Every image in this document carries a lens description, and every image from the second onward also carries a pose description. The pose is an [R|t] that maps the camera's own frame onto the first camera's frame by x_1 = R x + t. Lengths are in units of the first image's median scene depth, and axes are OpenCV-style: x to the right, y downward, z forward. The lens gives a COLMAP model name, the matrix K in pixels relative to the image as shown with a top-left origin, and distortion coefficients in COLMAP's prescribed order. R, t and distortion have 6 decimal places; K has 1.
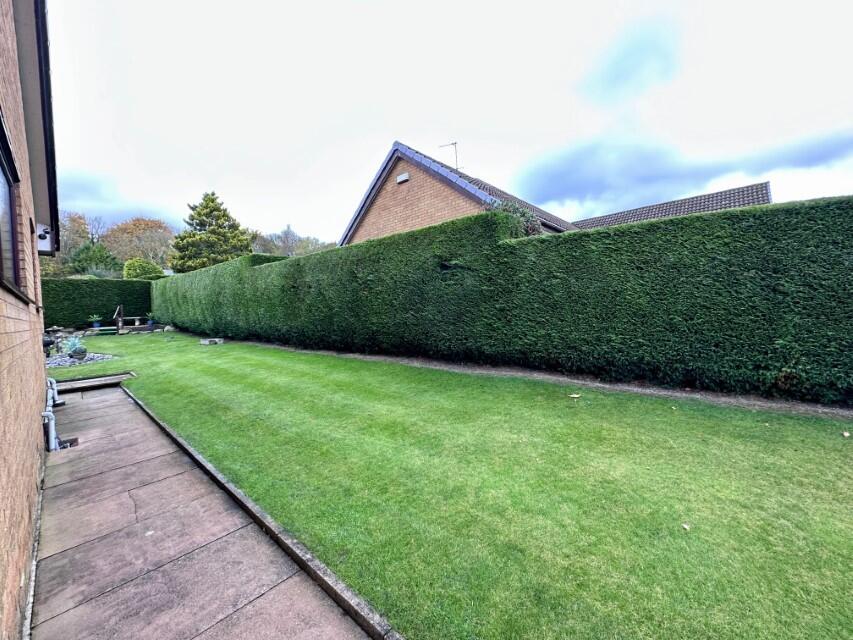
lens RADIAL K [[338.3, 0, 425.8], [0, 338.3, 321.8], [0, 0, 1]] dist [-0.000728, 0.000040]
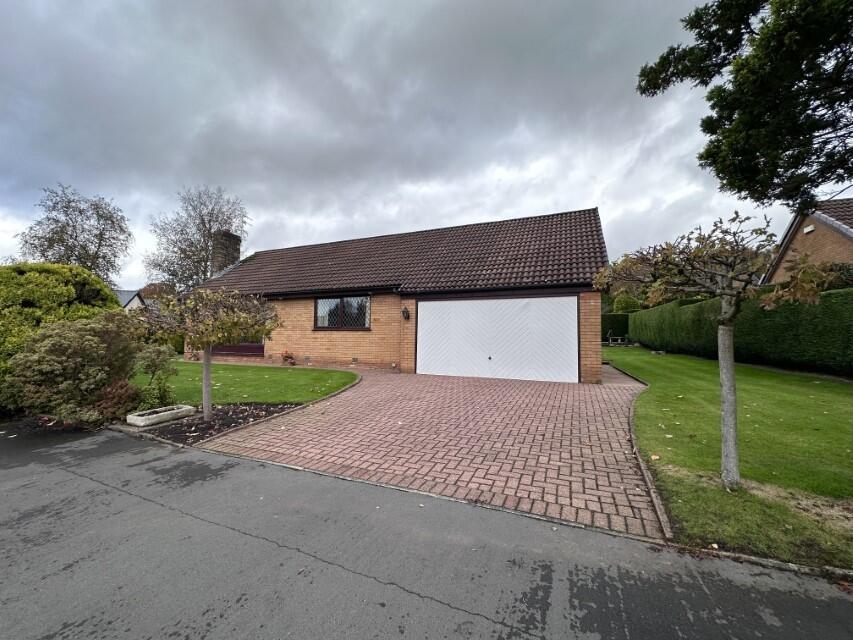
lens RADIAL K [[338.3, 0, 424.4], [0, 338.3, 326.3], [0, 0, 1]] dist [-0.000728, 0.000040]
pose [[0.327329, -0.000389, -0.944910, 0.412704], [-0.054332, 0.998338, -0.019232, 0.018659], [0.943347, 0.057634, 0.326764, -0.459199]]
